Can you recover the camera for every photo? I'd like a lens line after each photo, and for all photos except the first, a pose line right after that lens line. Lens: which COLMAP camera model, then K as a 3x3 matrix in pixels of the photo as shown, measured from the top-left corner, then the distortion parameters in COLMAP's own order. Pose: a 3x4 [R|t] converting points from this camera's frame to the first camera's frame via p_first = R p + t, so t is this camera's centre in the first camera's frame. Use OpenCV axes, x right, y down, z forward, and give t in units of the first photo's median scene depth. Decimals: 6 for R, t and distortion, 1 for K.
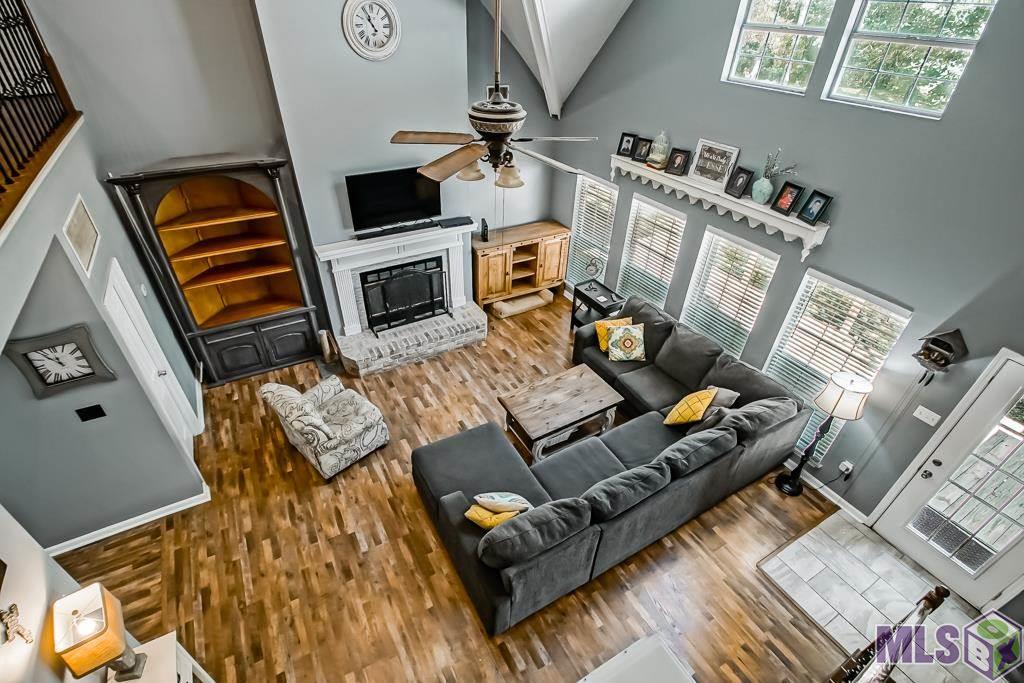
lens RADIAL K [[464.2, 0, 512.0], [0, 464.2, 341.5], [0, 0, 1]] dist [-0.019708, -0.000214]
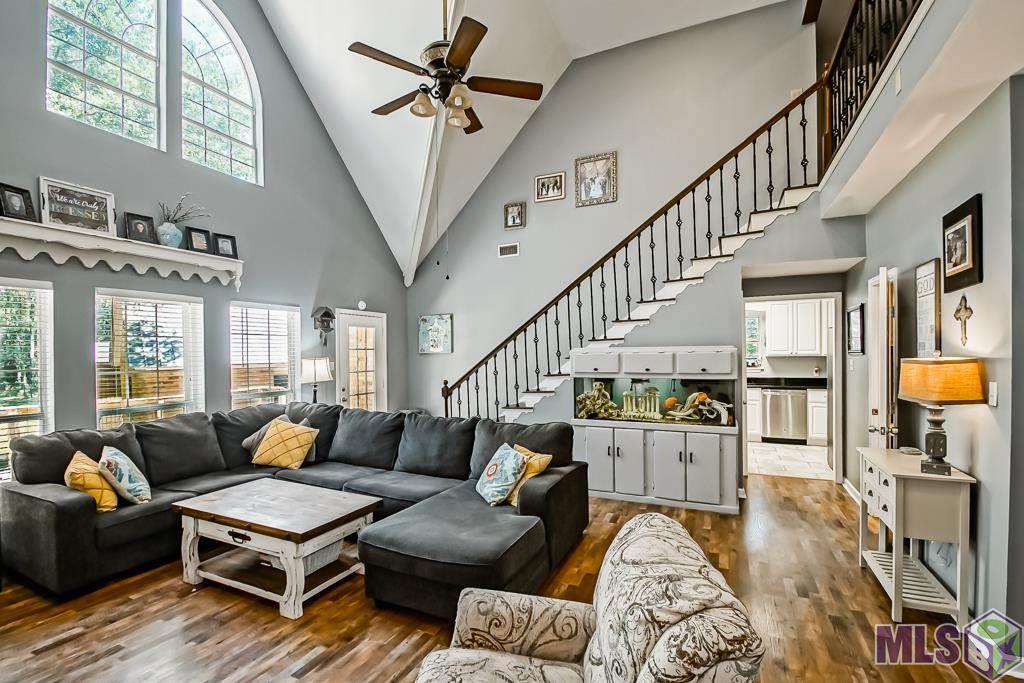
lens RADIAL K [[464.2, 0, 512.0], [0, 464.2, 341.5], [0, 0, 1]] dist [-0.019708, -0.000214]
pose [[-0.561303, -0.013072, 0.827507, -0.653167], [0.470082, 0.817891, 0.331779, -0.119158], [-0.681148, 0.575224, -0.452940, 1.030950]]
